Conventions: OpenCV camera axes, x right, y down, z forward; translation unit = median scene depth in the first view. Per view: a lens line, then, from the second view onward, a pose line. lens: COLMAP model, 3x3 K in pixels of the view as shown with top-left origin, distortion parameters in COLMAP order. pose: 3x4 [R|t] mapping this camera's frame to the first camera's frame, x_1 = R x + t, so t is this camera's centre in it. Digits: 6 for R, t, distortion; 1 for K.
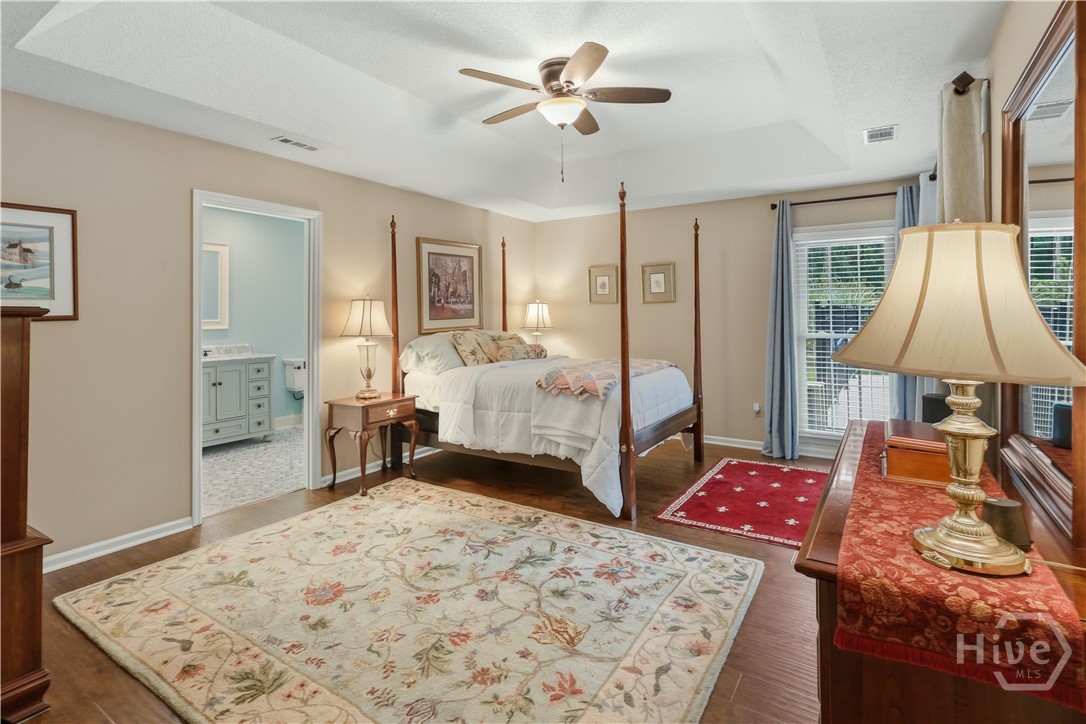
lens RADIAL K [[521.3, 0, 542.1], [0, 521.3, 313.0], [0, 0, 1]] dist [0.005101, 0.000281]
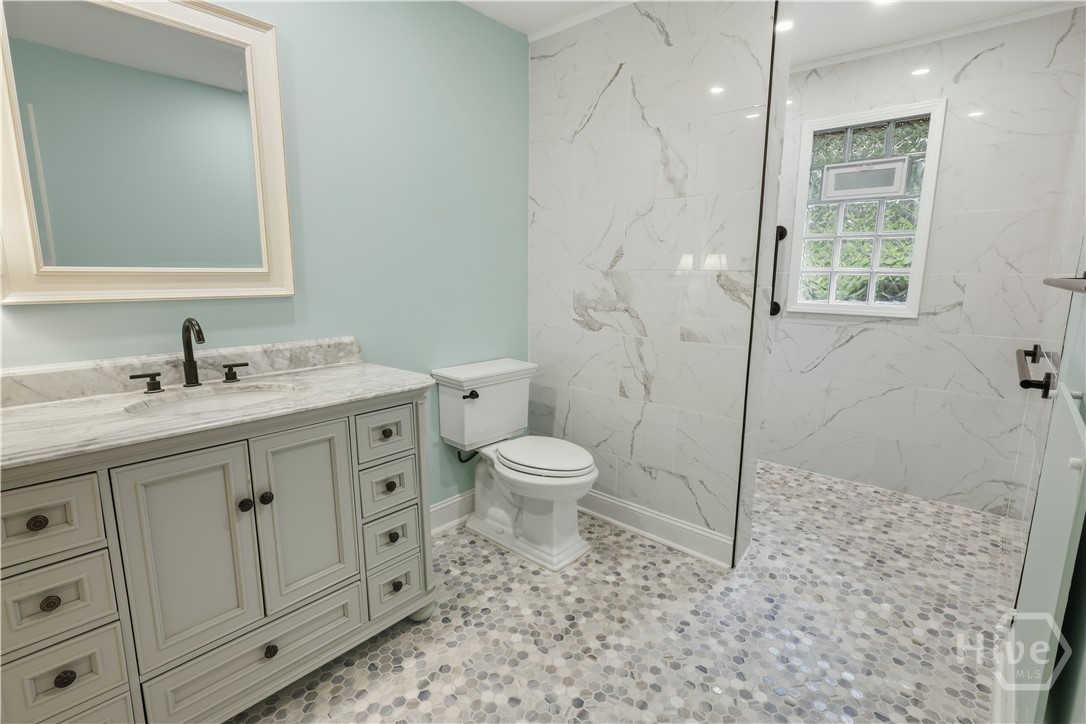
lens RADIAL K [[521.3, 0, 543.7], [0, 521.3, 362.3], [0, 0, 1]] dist [0.005101, 0.000281]
pose [[0.988504, 0.031571, -0.147864, -0.403583], [-0.005093, 0.984354, 0.176128, 0.012814], [0.151111, -0.173350, 0.973198, 0.714875]]
